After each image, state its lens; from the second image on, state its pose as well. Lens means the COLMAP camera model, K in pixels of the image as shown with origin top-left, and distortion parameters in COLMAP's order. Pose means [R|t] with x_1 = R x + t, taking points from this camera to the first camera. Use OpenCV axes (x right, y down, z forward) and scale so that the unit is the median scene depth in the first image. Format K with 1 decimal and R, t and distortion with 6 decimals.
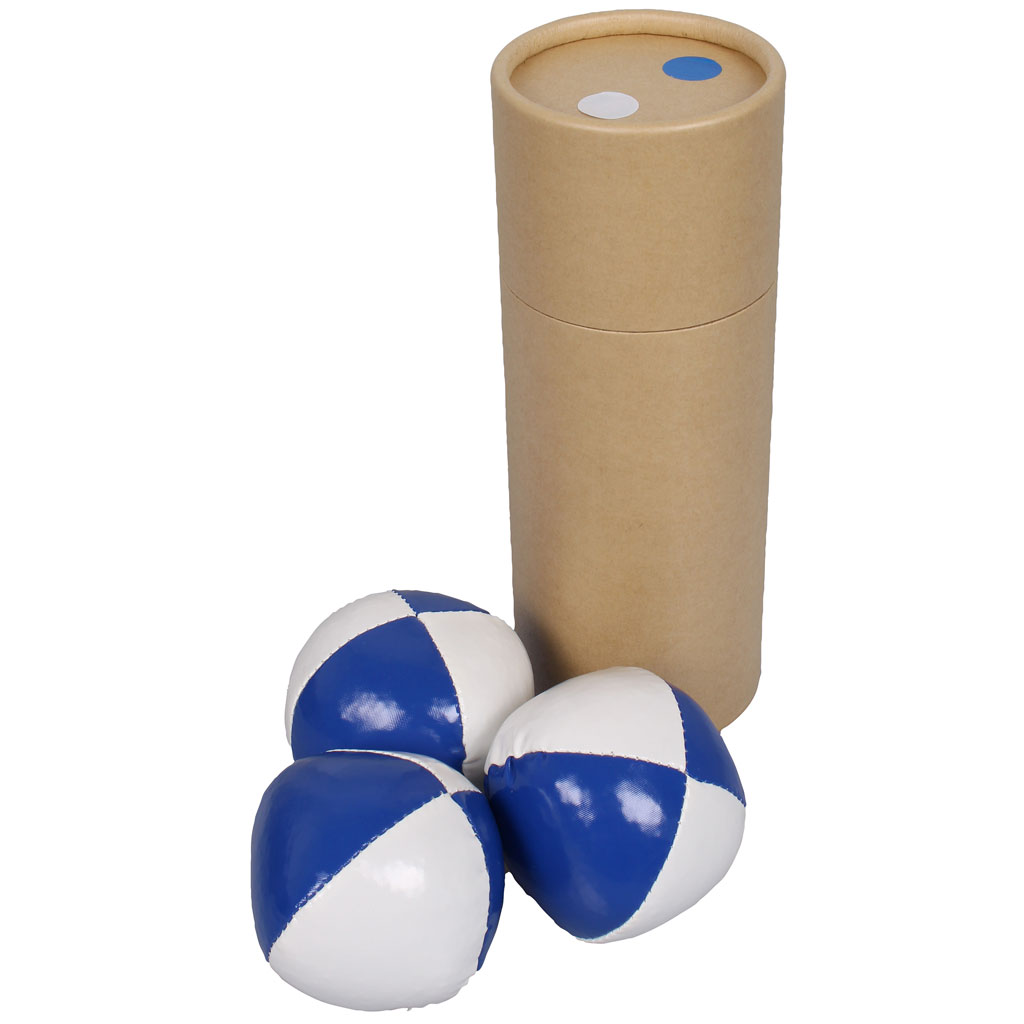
lens RADIAL K [[1982.6, 0, 561.0], [0, 1982.6, 511.6], [0, 0, 1]] dist [-0.069353, -0.057936]
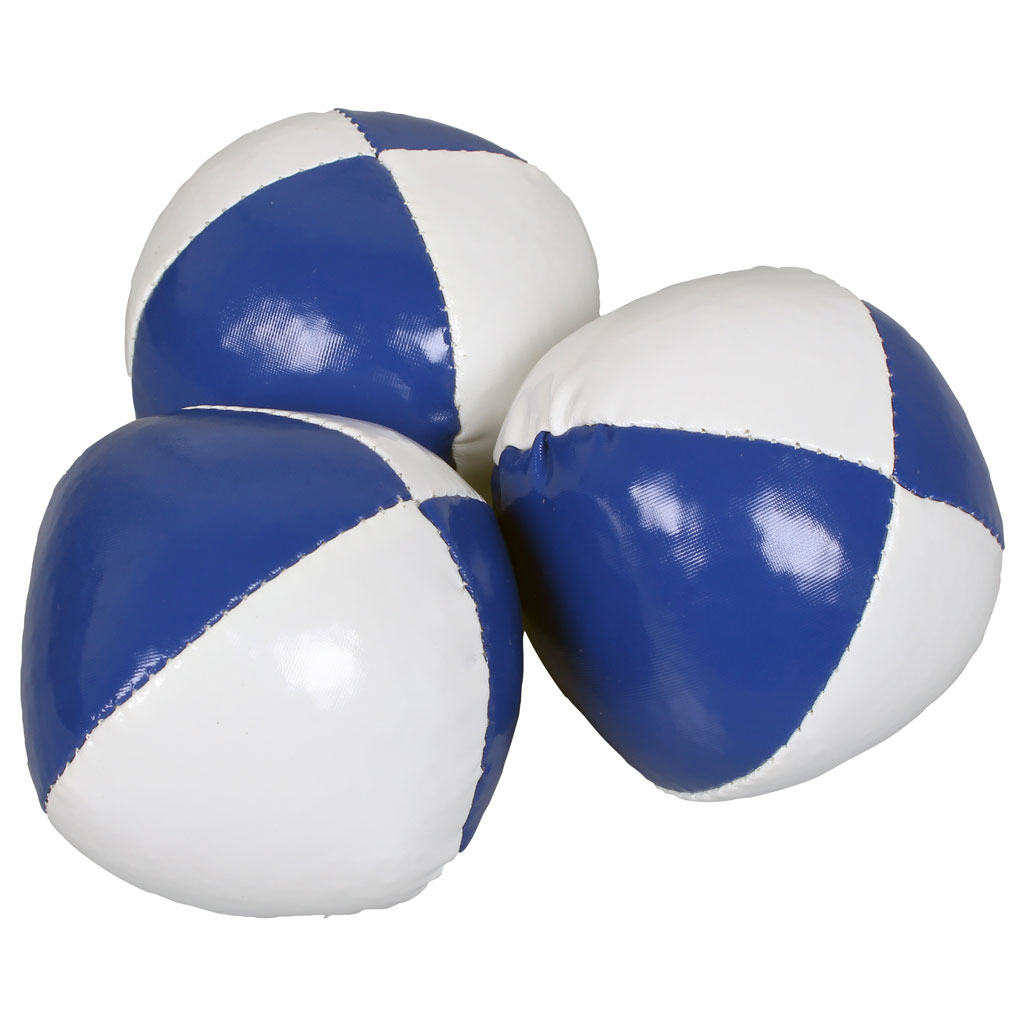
lens RADIAL K [[2079.3, 0, 512.0], [0, 2079.3, 512.0], [0, 0, 1]] dist [-0.055270, -0.131767]
pose [[0.996698, 0.040879, -0.070163, 0.004435], [-0.029356, 0.986996, 0.158042, 0.060888], [0.075711, -0.155460, 0.984937, 0.479156]]
